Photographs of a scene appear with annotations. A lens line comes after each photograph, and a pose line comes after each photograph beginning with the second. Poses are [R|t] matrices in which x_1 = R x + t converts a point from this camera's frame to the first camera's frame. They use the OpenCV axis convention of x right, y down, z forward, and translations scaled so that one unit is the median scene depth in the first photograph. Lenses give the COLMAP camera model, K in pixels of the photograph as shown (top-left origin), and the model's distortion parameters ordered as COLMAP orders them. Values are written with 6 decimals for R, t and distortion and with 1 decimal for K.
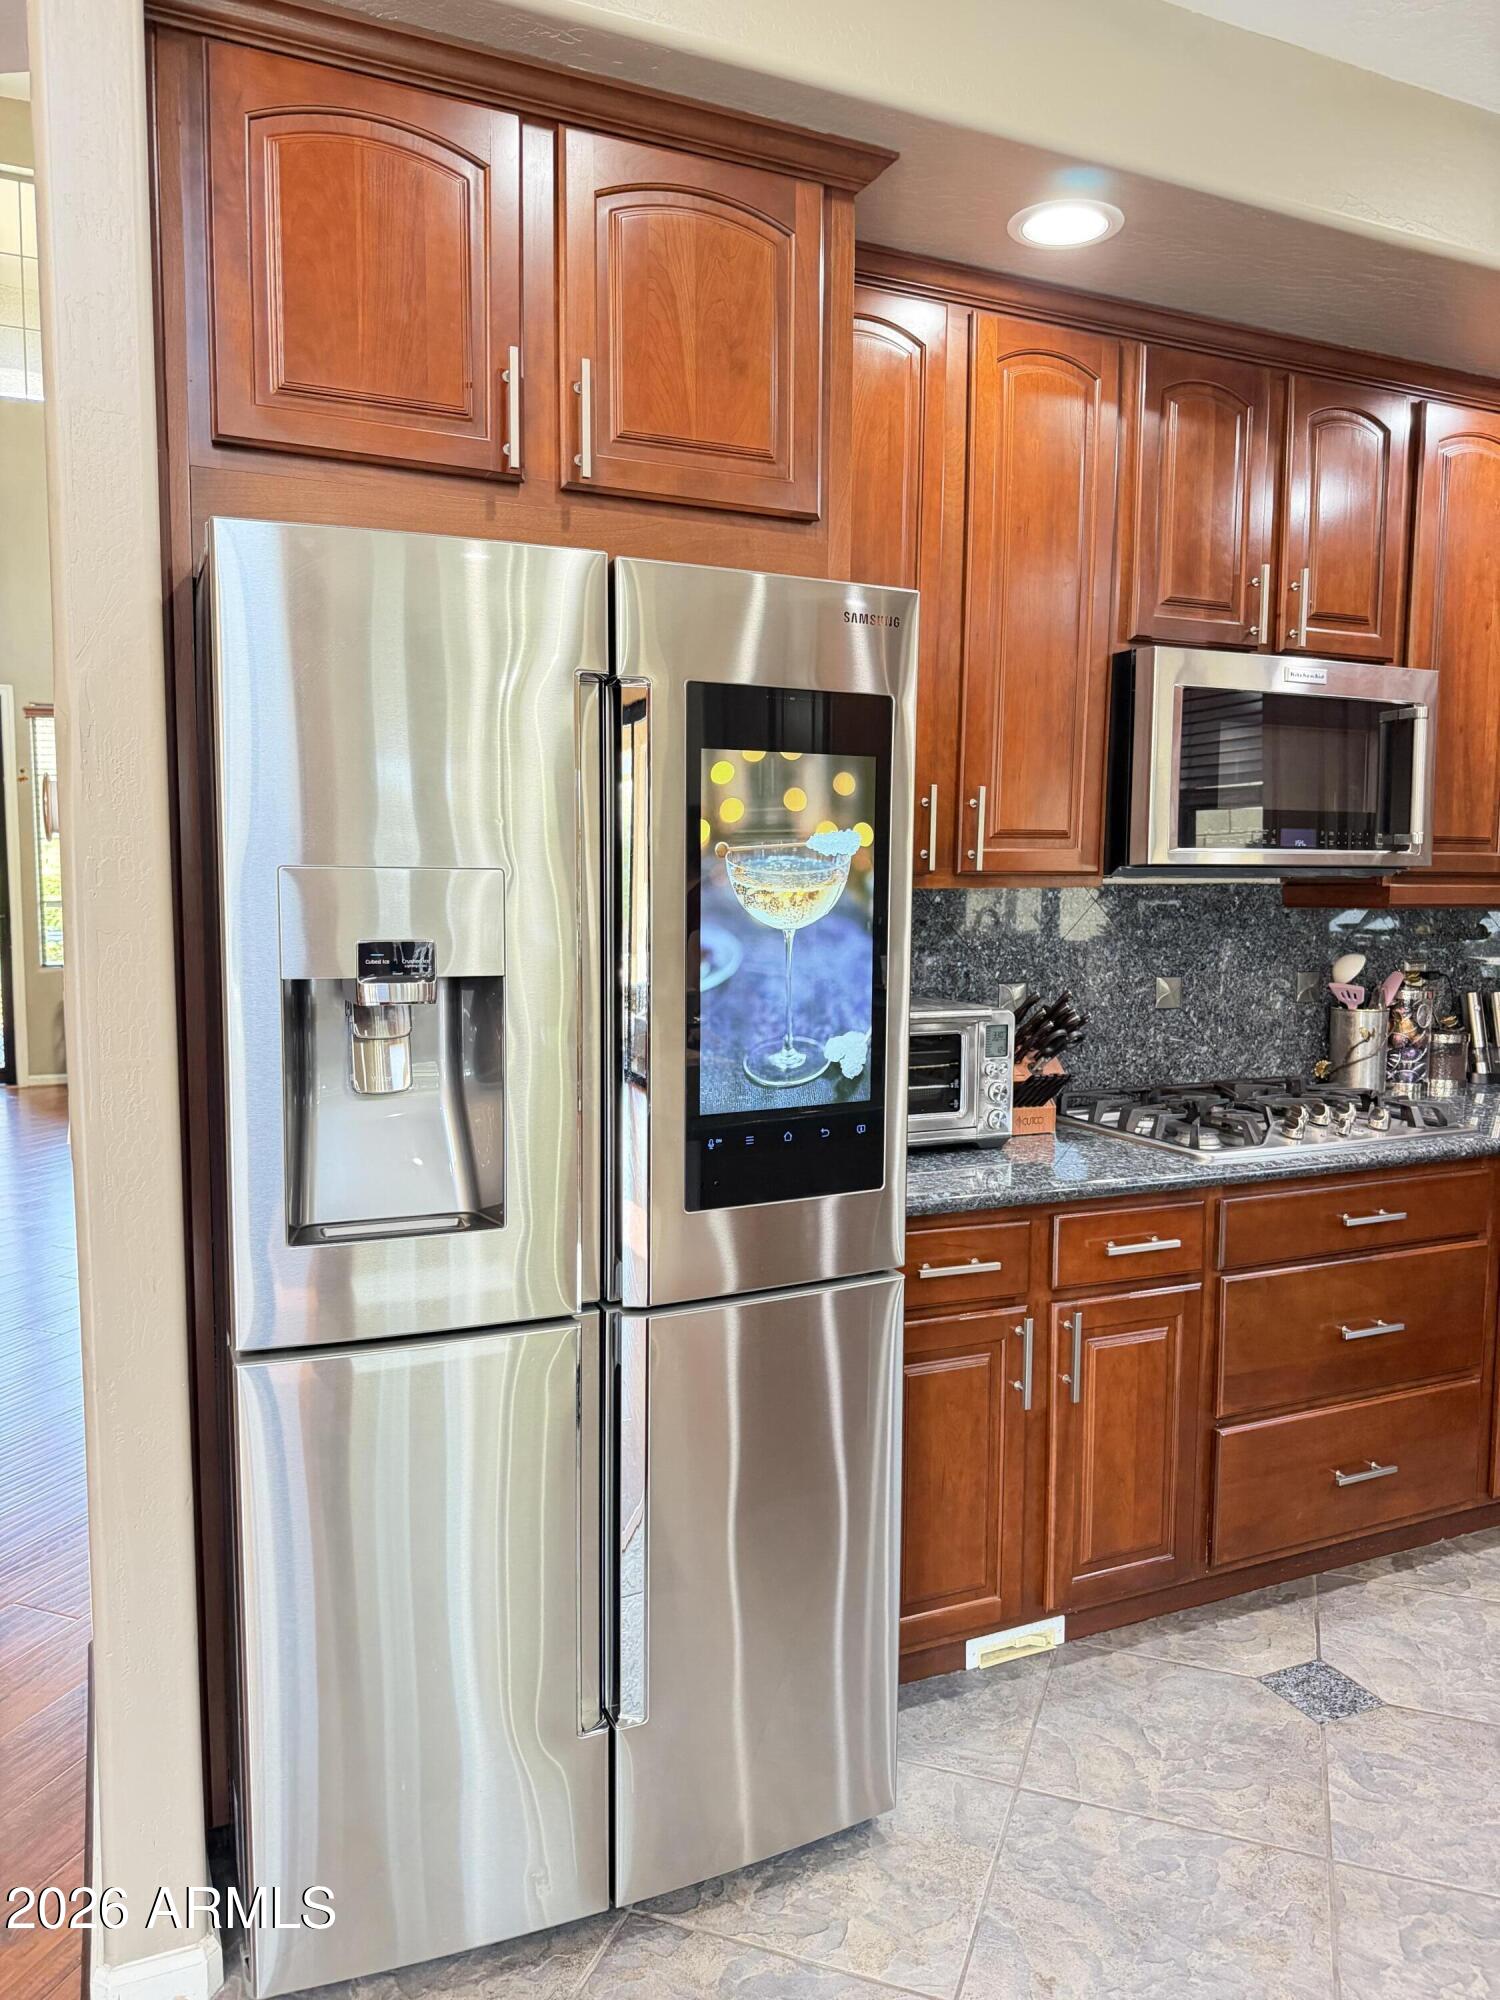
lens RADIAL K [[1441.7, 0, 750.0], [0, 1441.7, 1000.0], [0, 0, 1]] dist [0.066342, -0.070611]
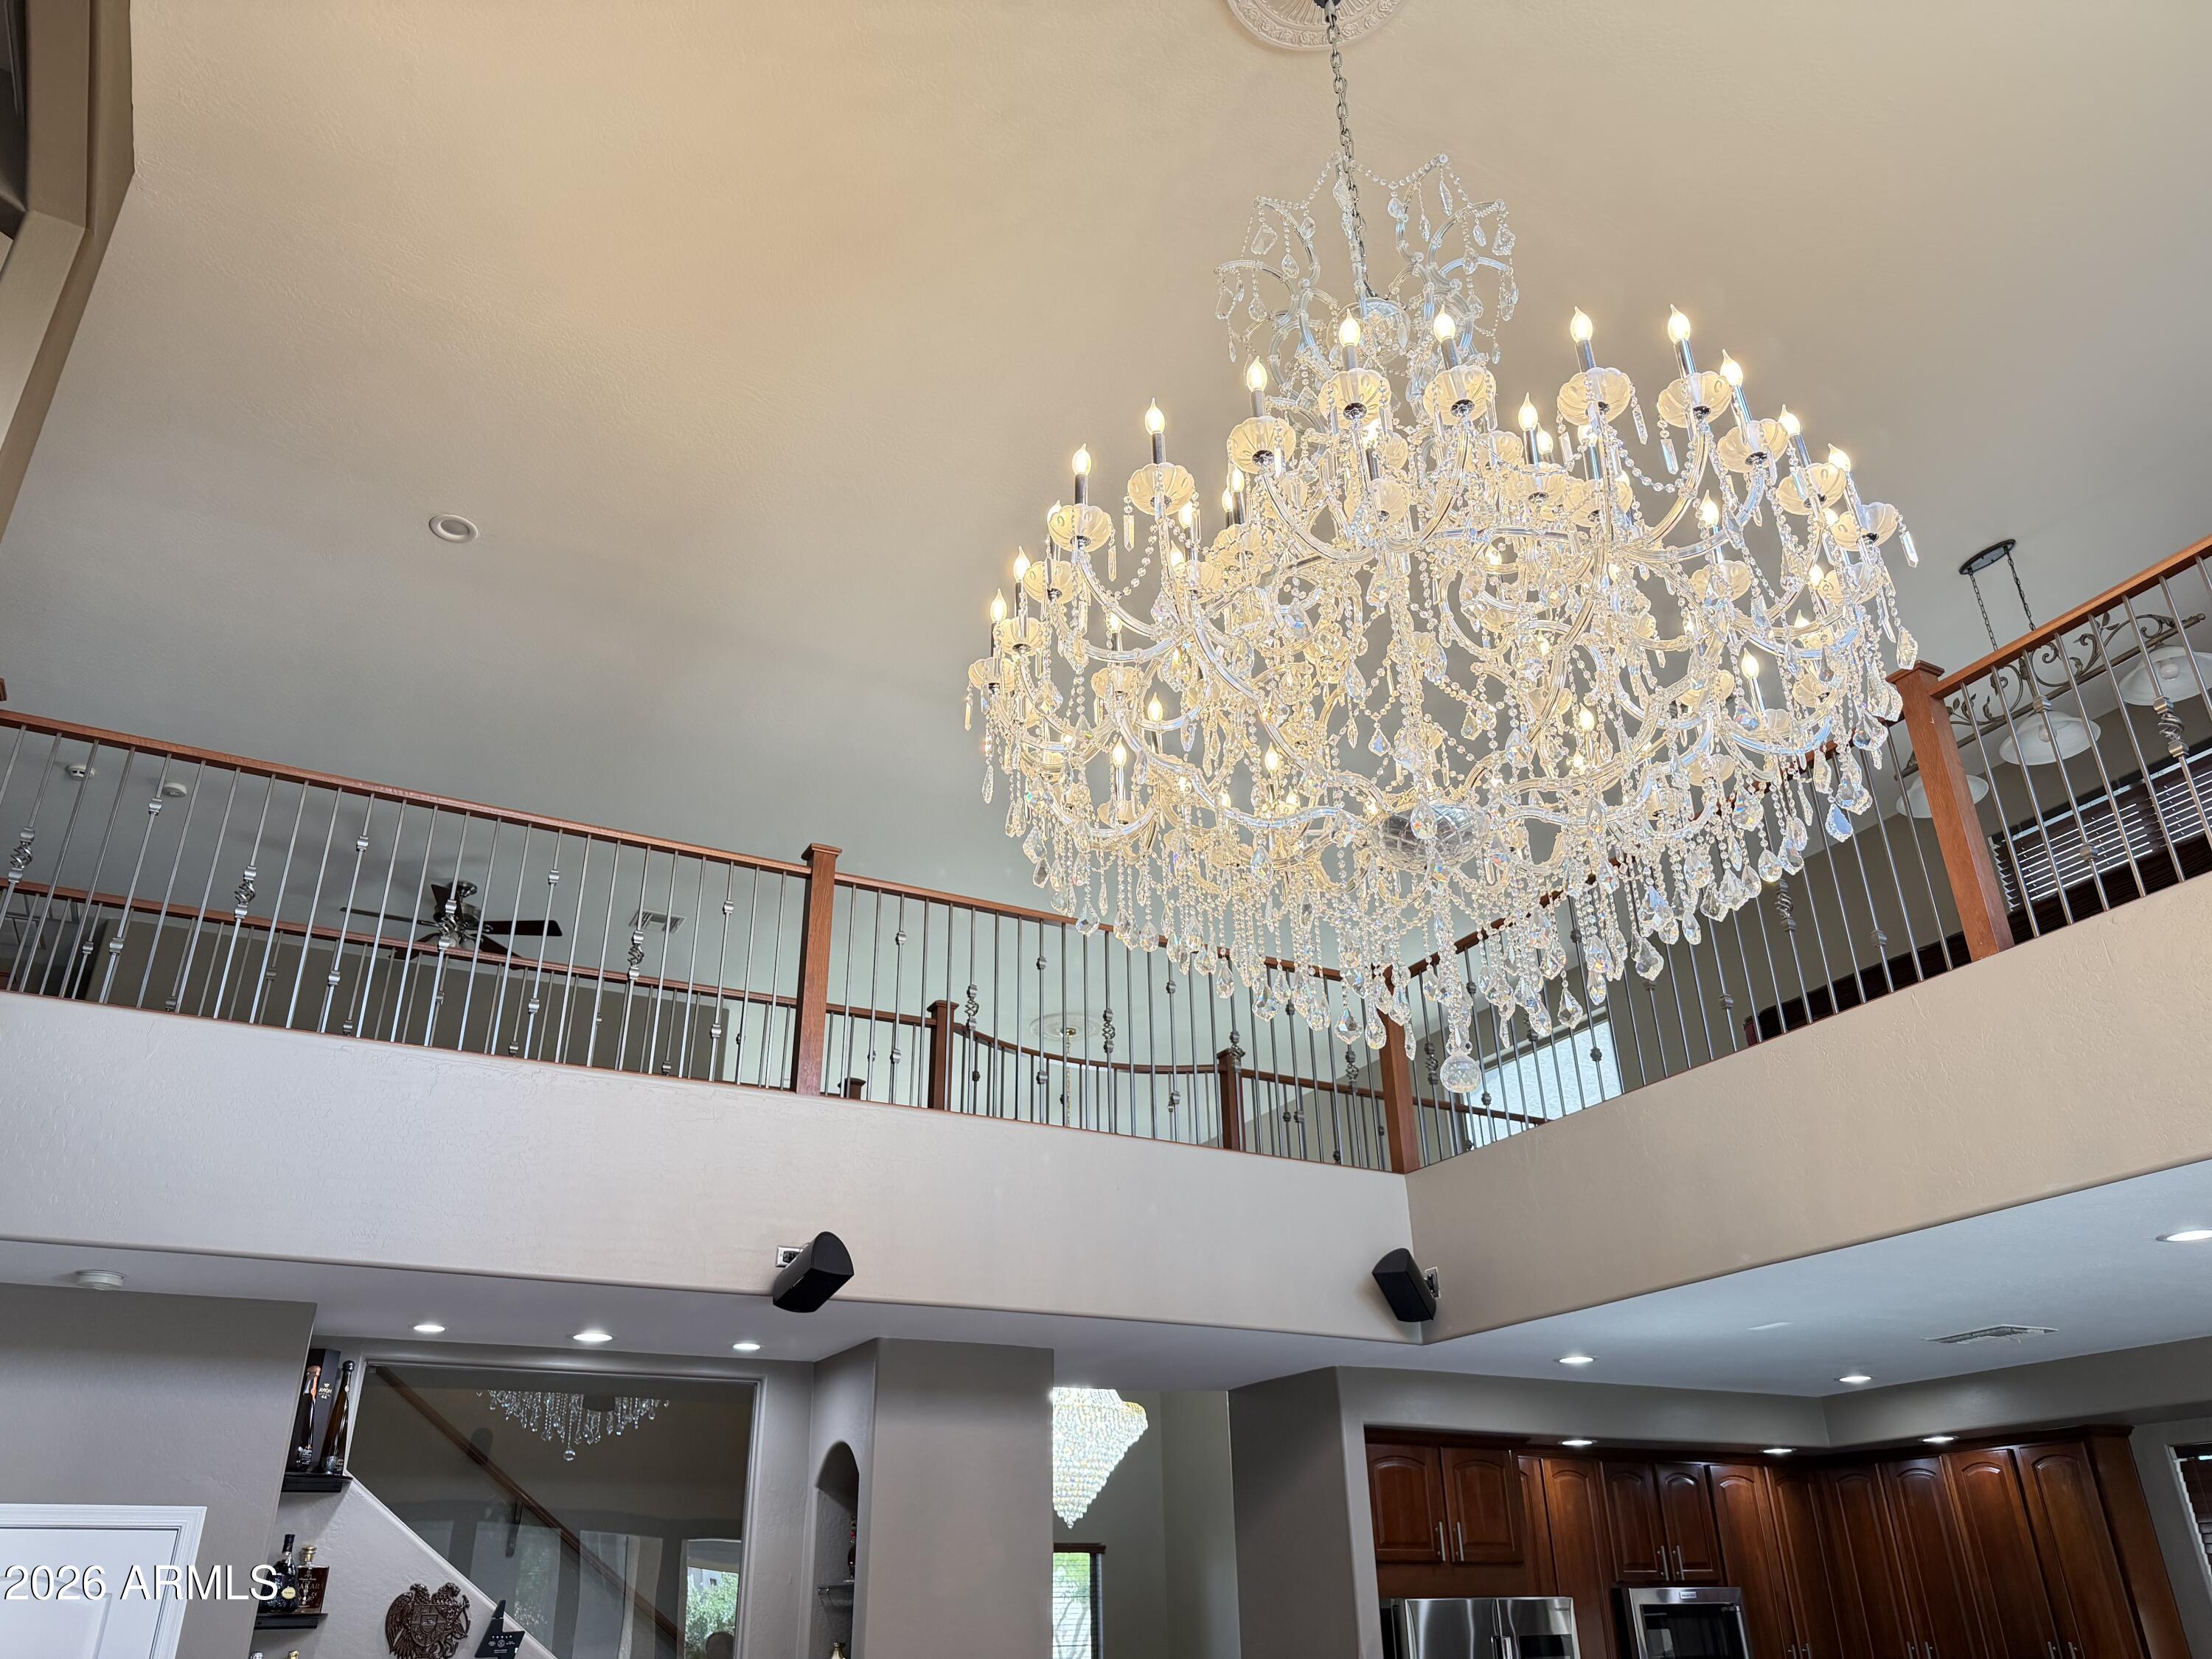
lens RADIAL K [[1594.5, 0, 1106.0], [0, 1594.5, 829.5], [0, 0, 1]] dist [0.066342, -0.070611]
pose [[0.999084, -0.000610, 0.042787, -0.630783], [0.023141, 0.848776, -0.528246, 0.089290], [-0.035995, 0.528752, 0.848013, -1.731260]]
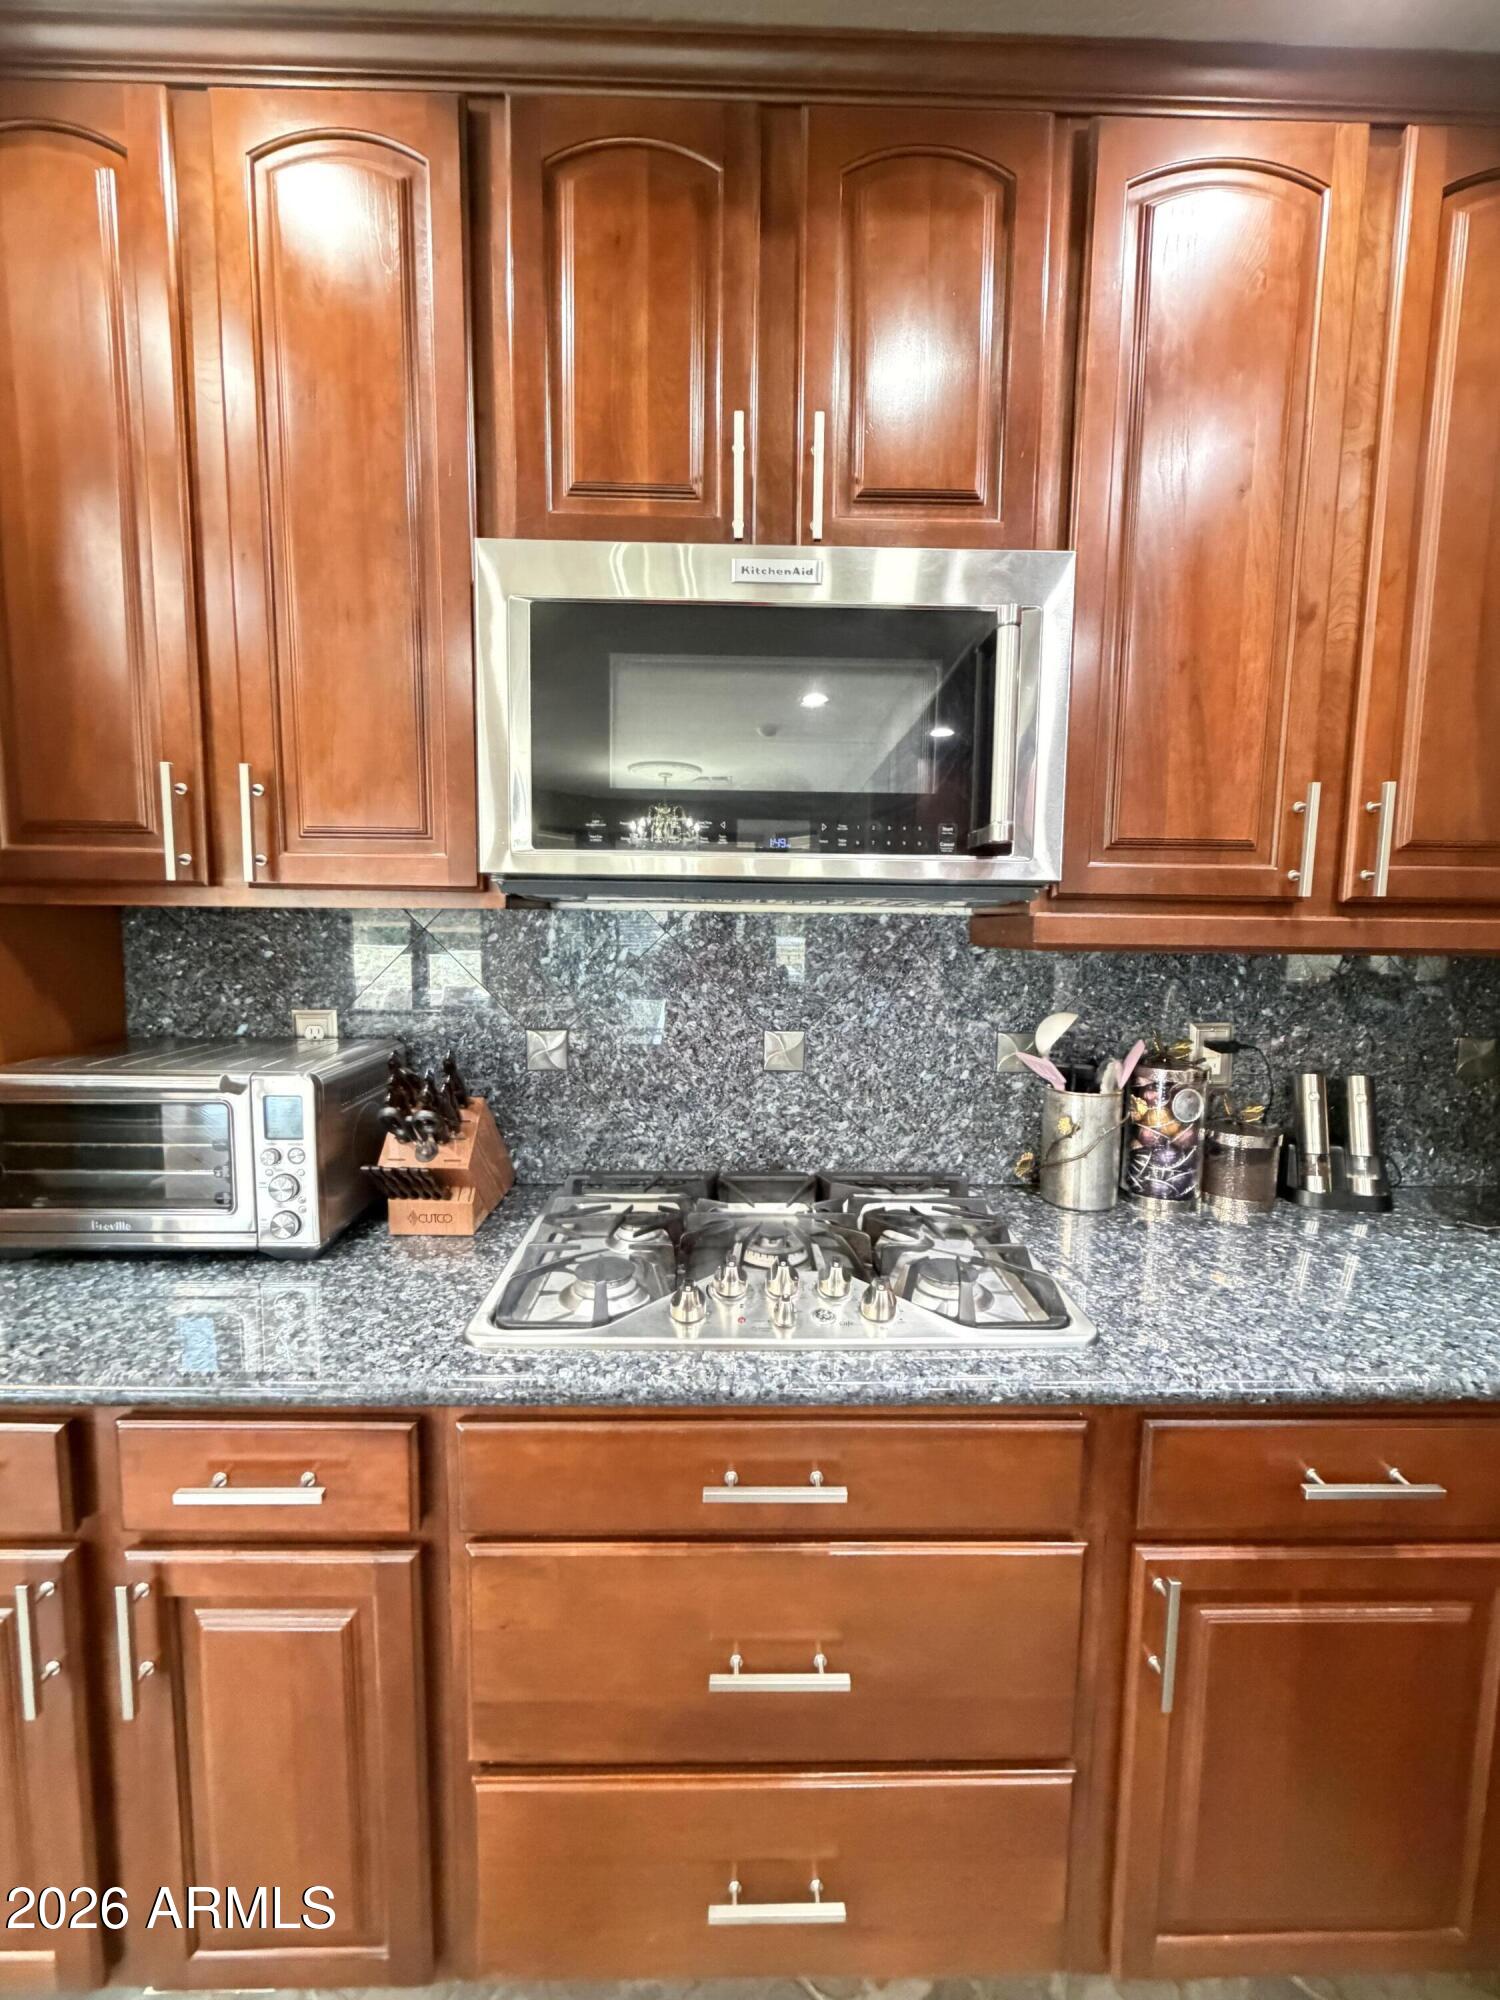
lens RADIAL K [[816.1, 0, 742.8], [0, 816.1, 996.5], [0, 0, 1]] dist [-0.001019, -0.000321]
pose [[0.909445, 0.042930, -0.413602, 0.454256], [-0.042026, 0.999053, 0.011291, -0.039018], [0.413694, 0.007114, 0.910388, 0.592050]]
